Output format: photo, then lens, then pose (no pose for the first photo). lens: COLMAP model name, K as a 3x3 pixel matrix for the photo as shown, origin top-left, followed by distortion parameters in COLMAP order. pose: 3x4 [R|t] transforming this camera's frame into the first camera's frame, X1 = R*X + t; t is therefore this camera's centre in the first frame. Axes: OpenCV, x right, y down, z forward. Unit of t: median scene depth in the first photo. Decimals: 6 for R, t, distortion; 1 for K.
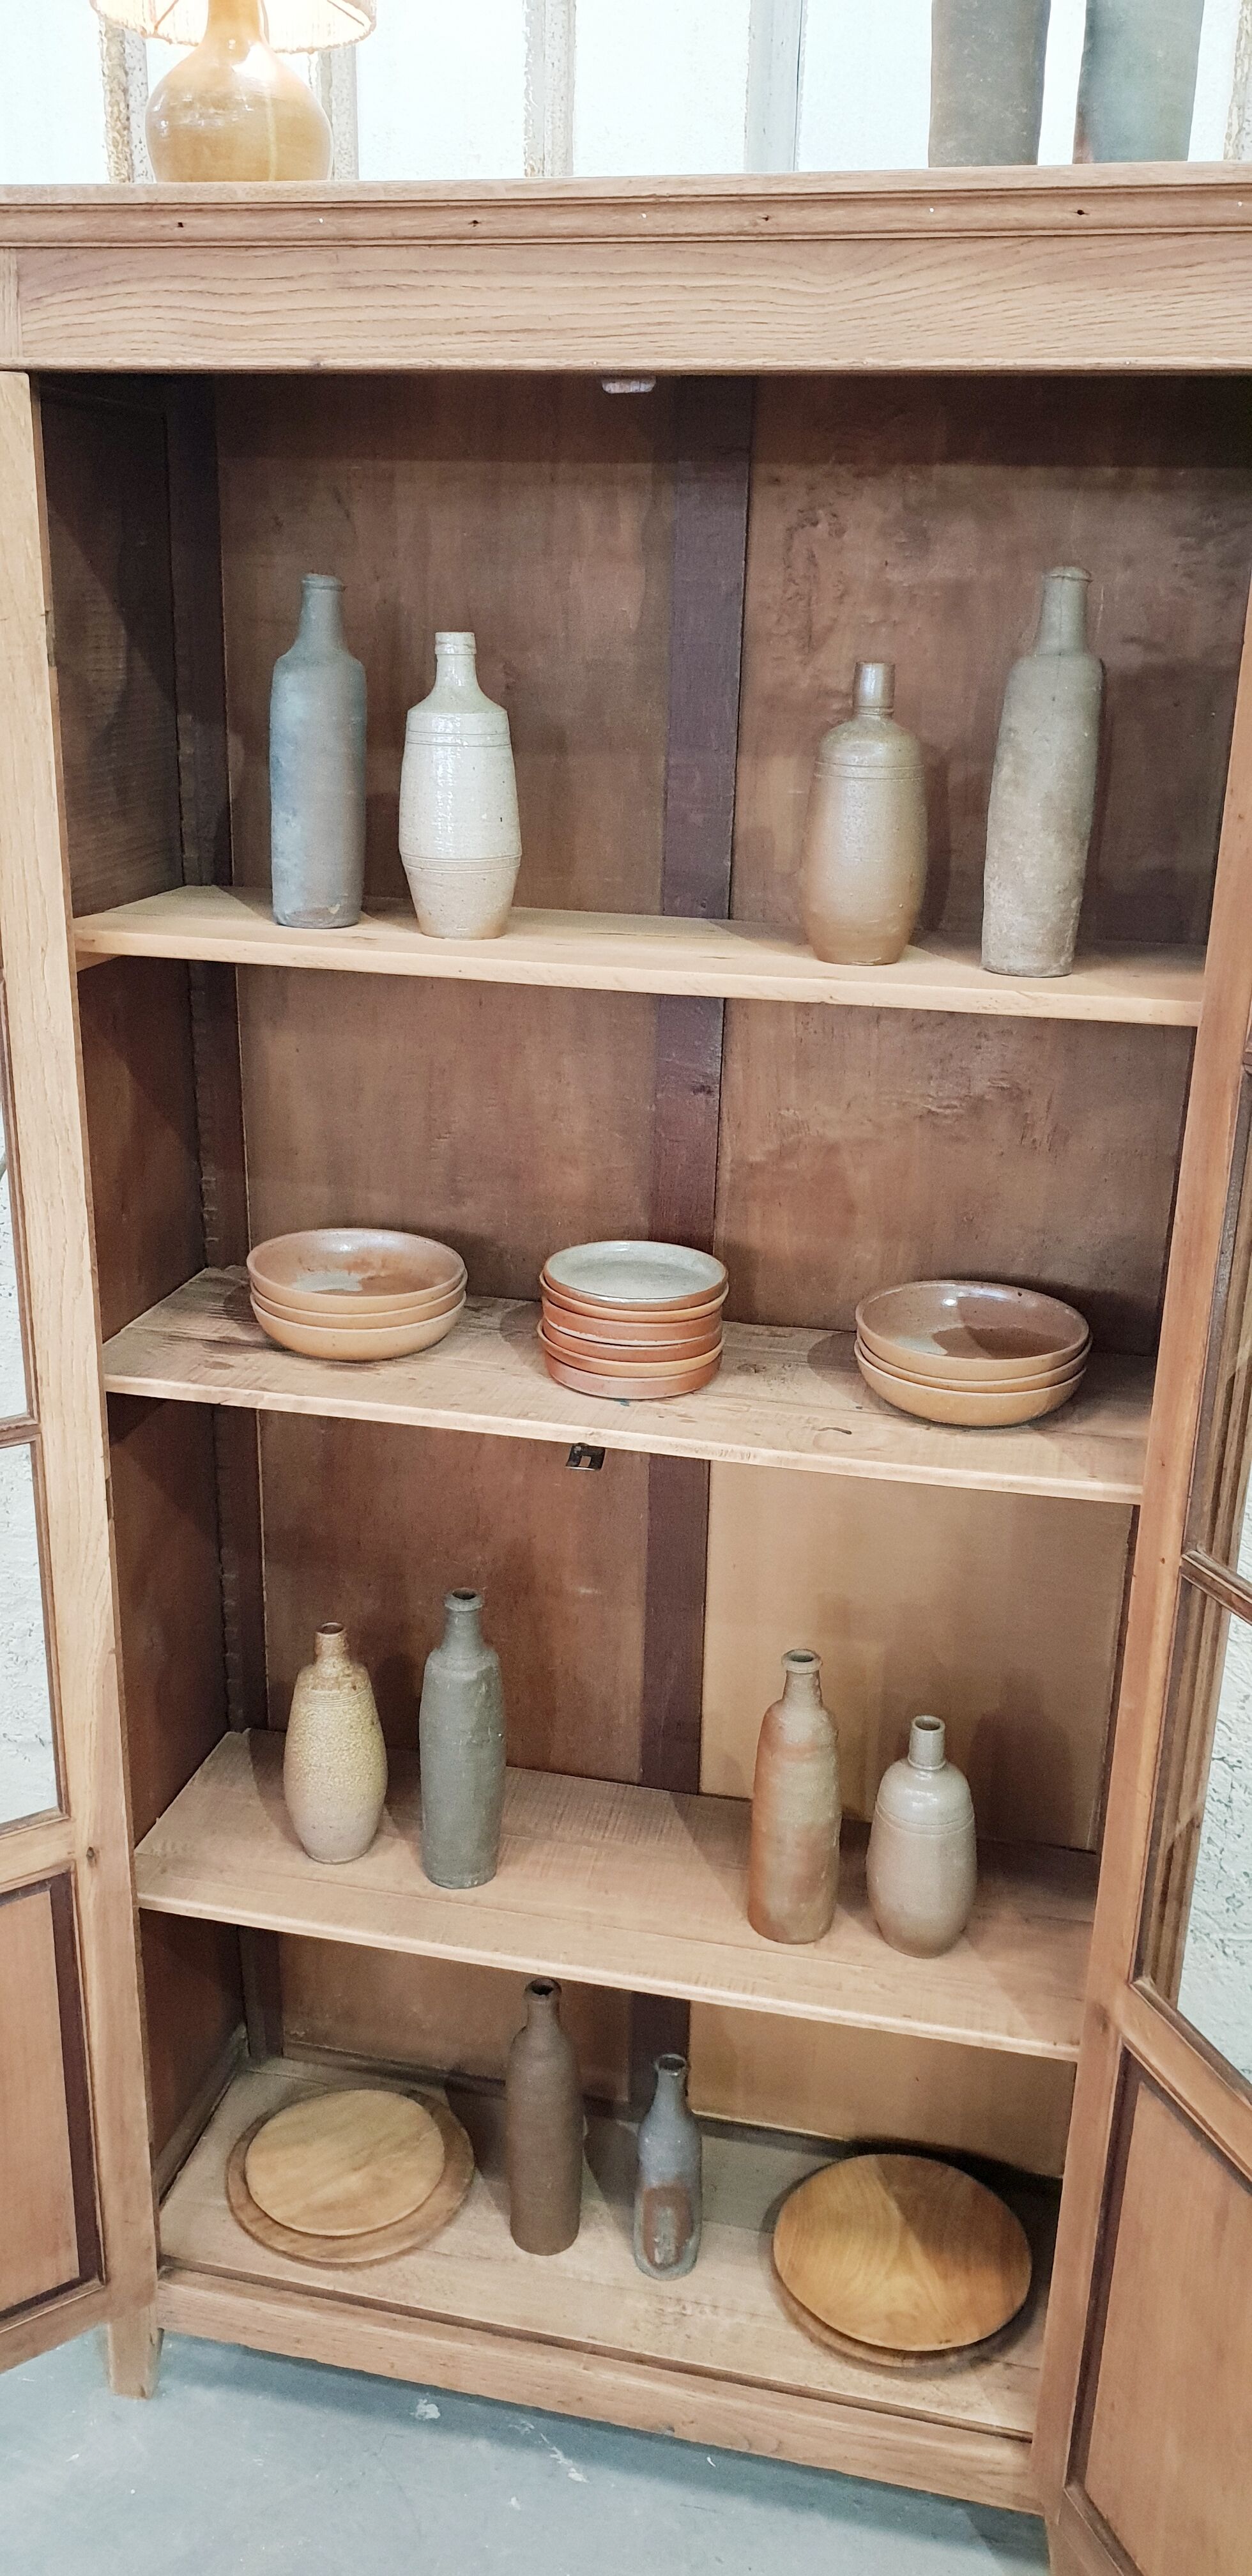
lens RADIAL K [[1999.2, 0, 634.1], [0, 1999.2, 1282.8], [0, 0, 1]] dist [0.024988, -0.026109]
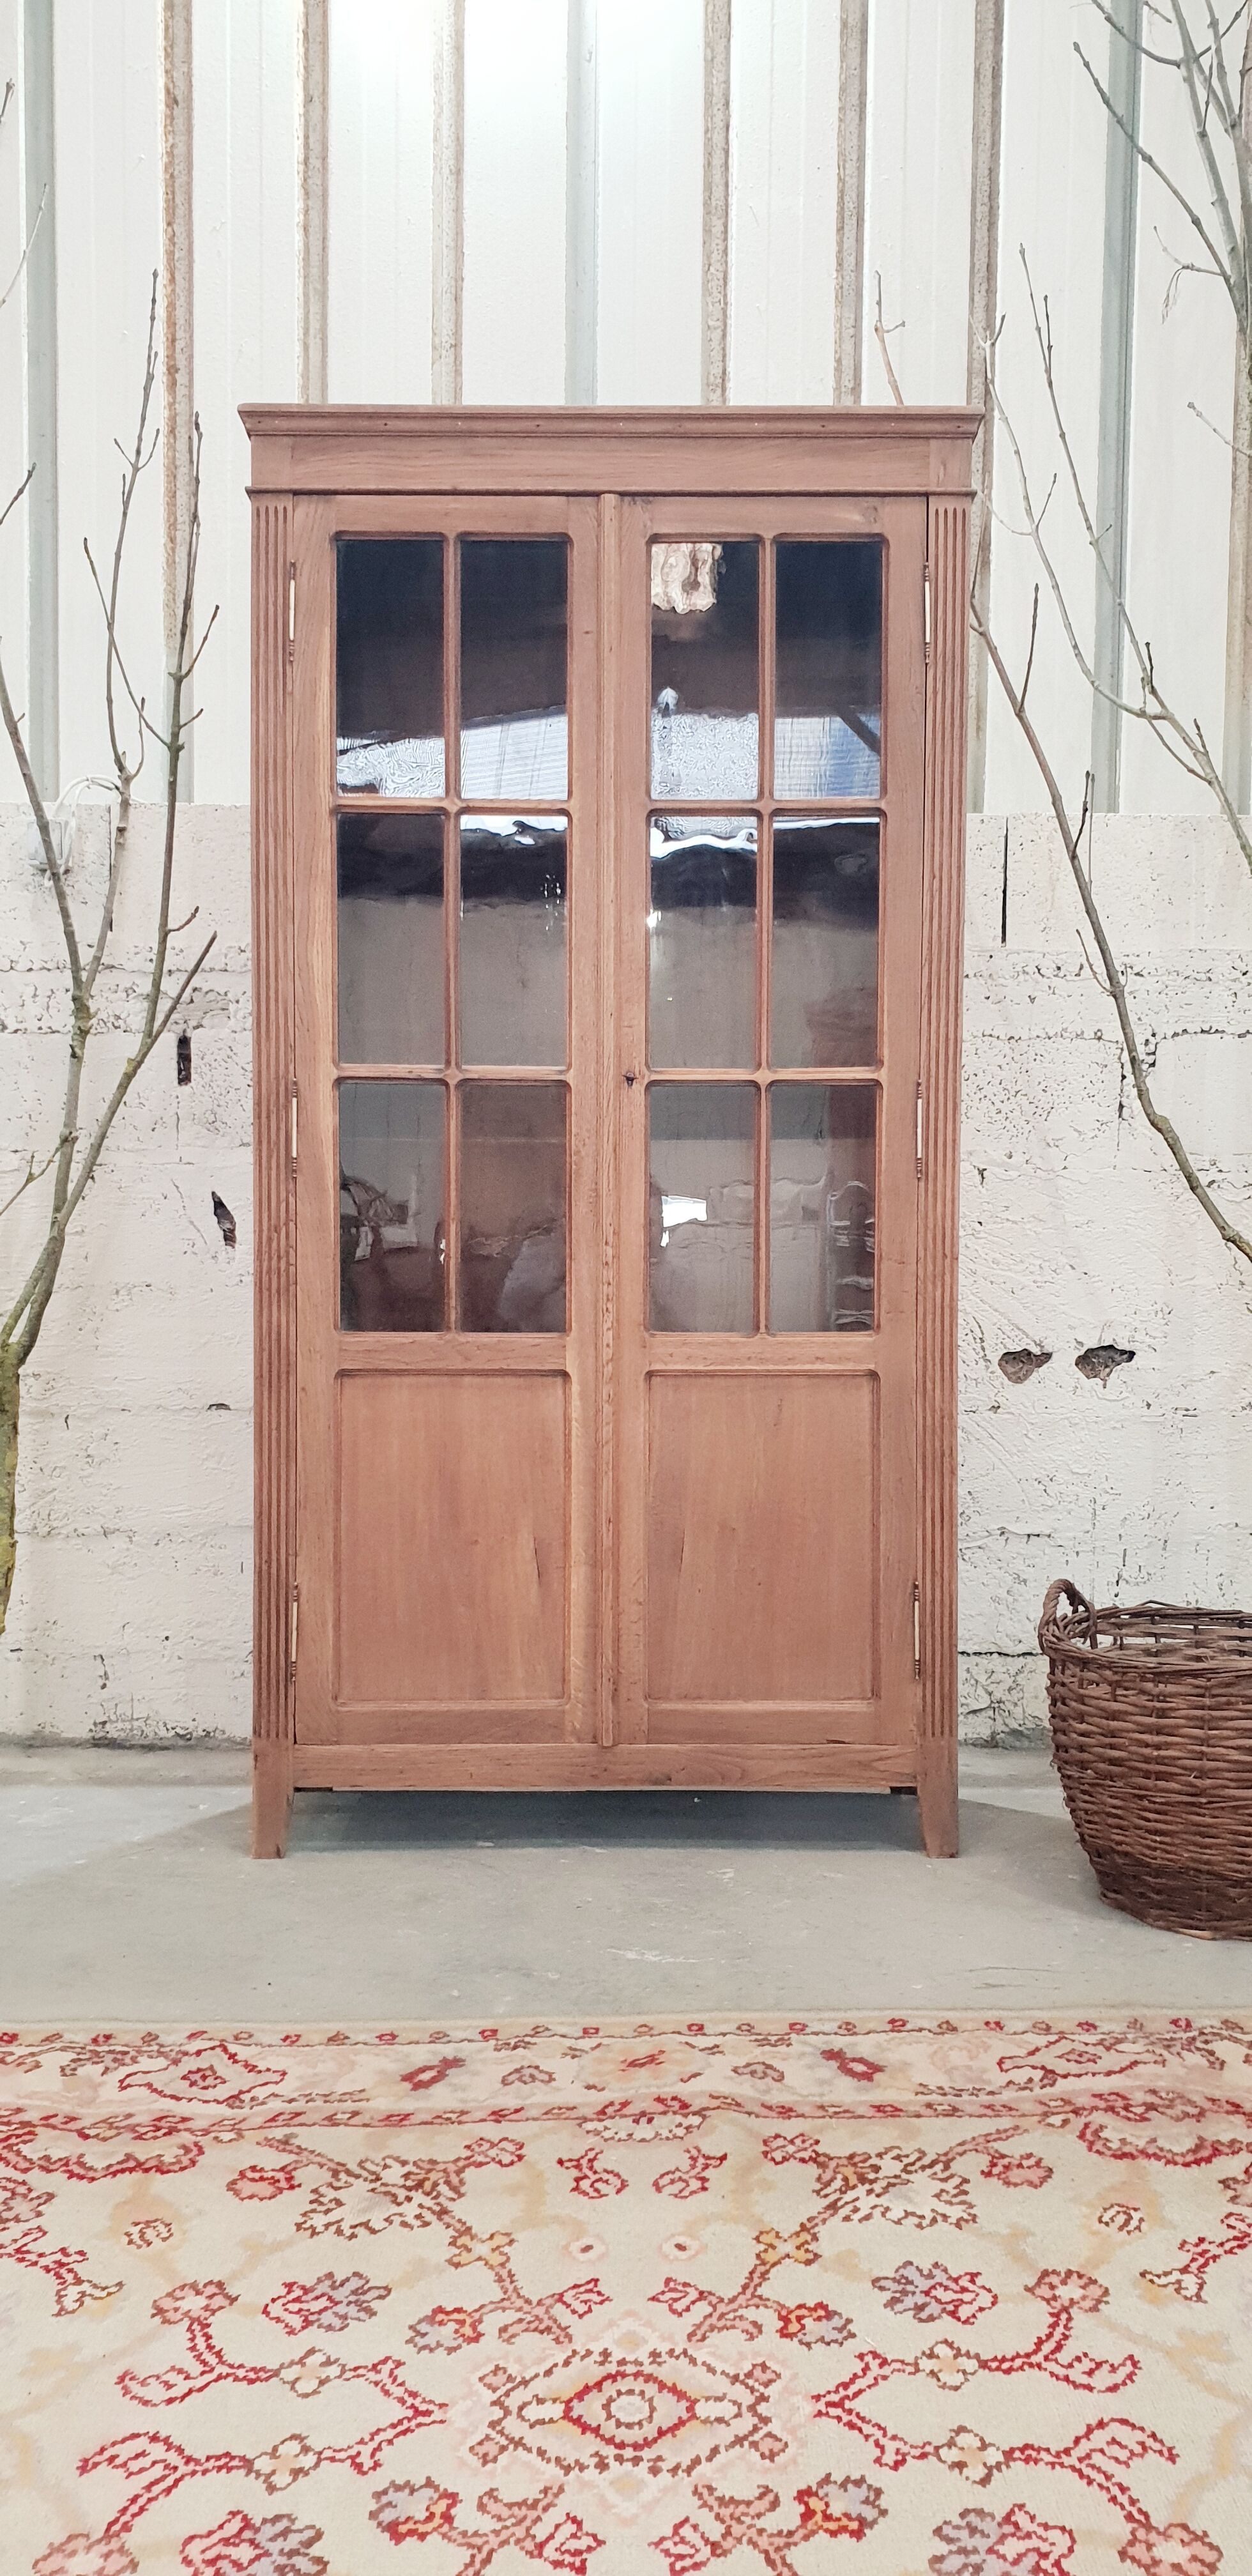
lens RADIAL K [[1999.2, 0, 638.5], [0, 1999.2, 1294.6], [0, 0, 1]] dist [0.024988, -0.026109]
pose [[0.973944, -0.025629, 0.225336, -0.342979], [0.091483, 0.953567, -0.286950, 0.683117], [-0.207519, 0.300088, 0.931066, -0.500488]]
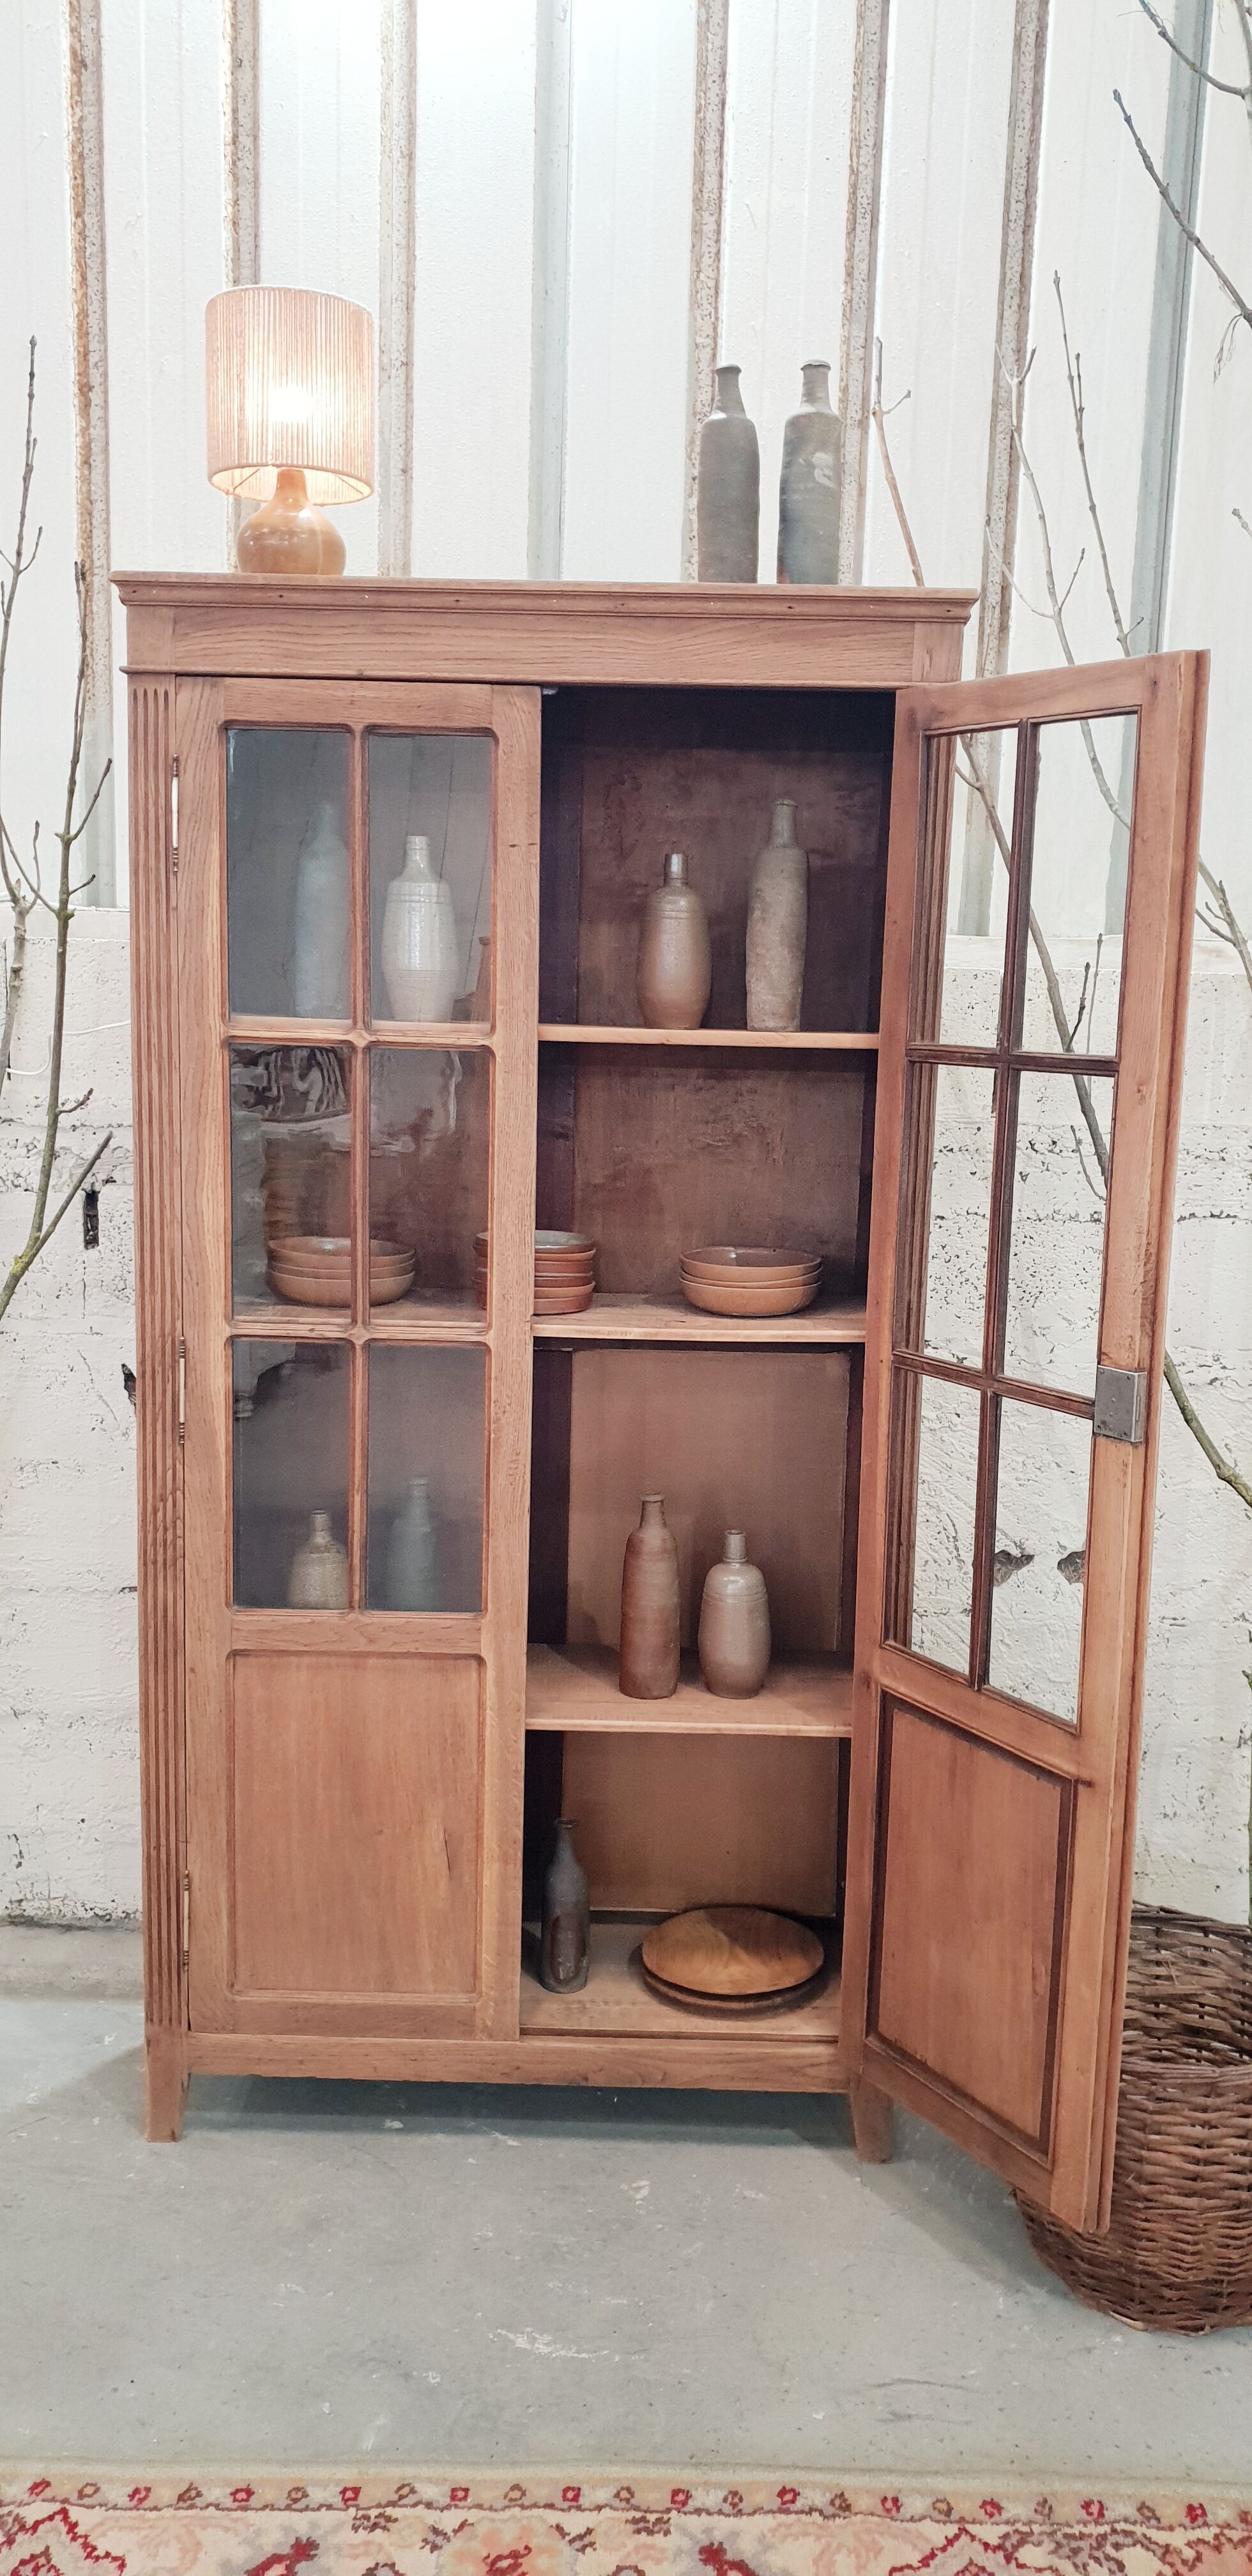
lens RADIAL K [[1999.2, 0, 655.3], [0, 1999.2, 1275.6], [0, 0, 1]] dist [0.024988, -0.026109]
pose [[0.978812, -0.029709, 0.202594, -0.208932], [0.064652, 0.983645, -0.168114, 0.272085], [-0.194286, 0.177650, 0.964725, -0.471723]]
